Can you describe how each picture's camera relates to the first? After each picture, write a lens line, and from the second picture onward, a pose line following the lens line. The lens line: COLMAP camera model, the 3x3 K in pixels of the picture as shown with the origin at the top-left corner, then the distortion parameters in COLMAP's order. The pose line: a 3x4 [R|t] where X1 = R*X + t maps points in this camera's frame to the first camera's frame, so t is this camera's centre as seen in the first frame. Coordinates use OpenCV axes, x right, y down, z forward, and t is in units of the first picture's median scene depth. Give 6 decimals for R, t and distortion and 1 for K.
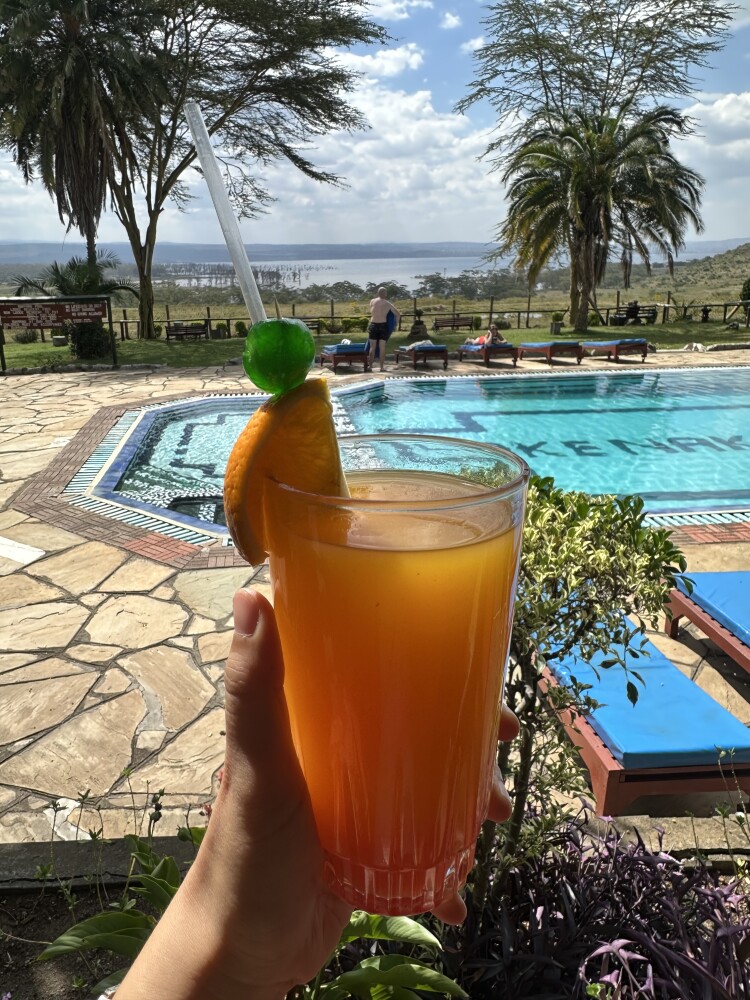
lens RADIAL K [[724.2, 0, 365.5], [0, 724.2, 498.3], [0, 0, 1]] dist [-0.005344, 0.004517]
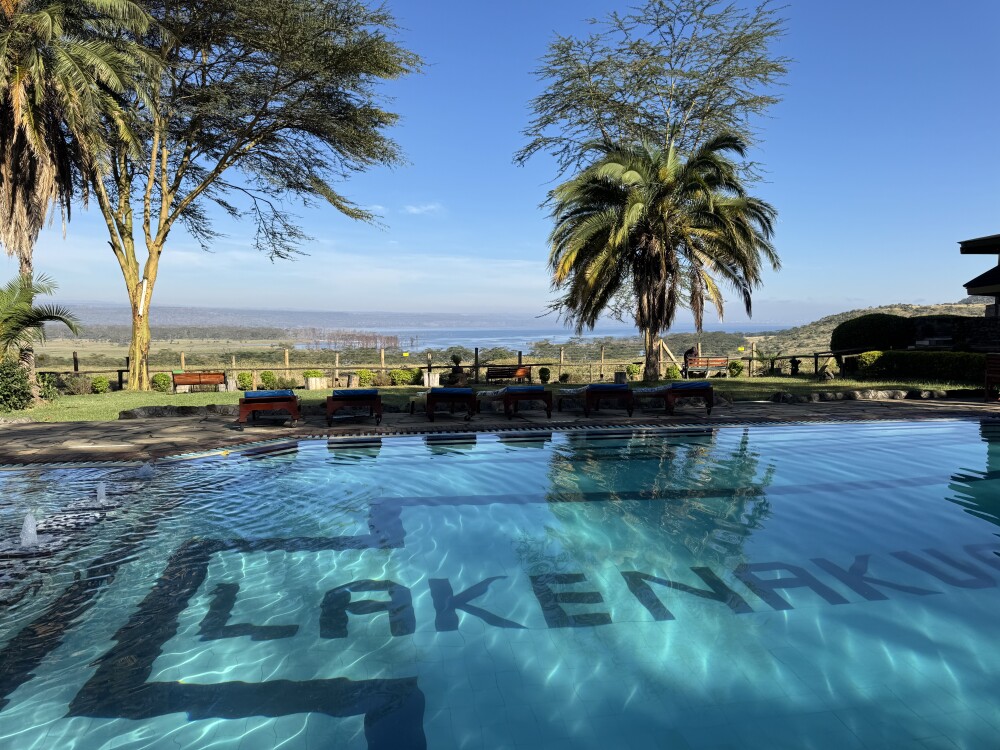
lens RADIAL K [[688.6, 0, 505.2], [0, 688.6, 372.8], [0, 0, 1]] dist [-0.000830, -0.000232]
pose [[0.999642, 0.006980, 0.025824, 0.100809], [0.000190, 0.963480, -0.267782, -0.020229], [-0.026750, 0.267691, 0.963134, 0.215026]]
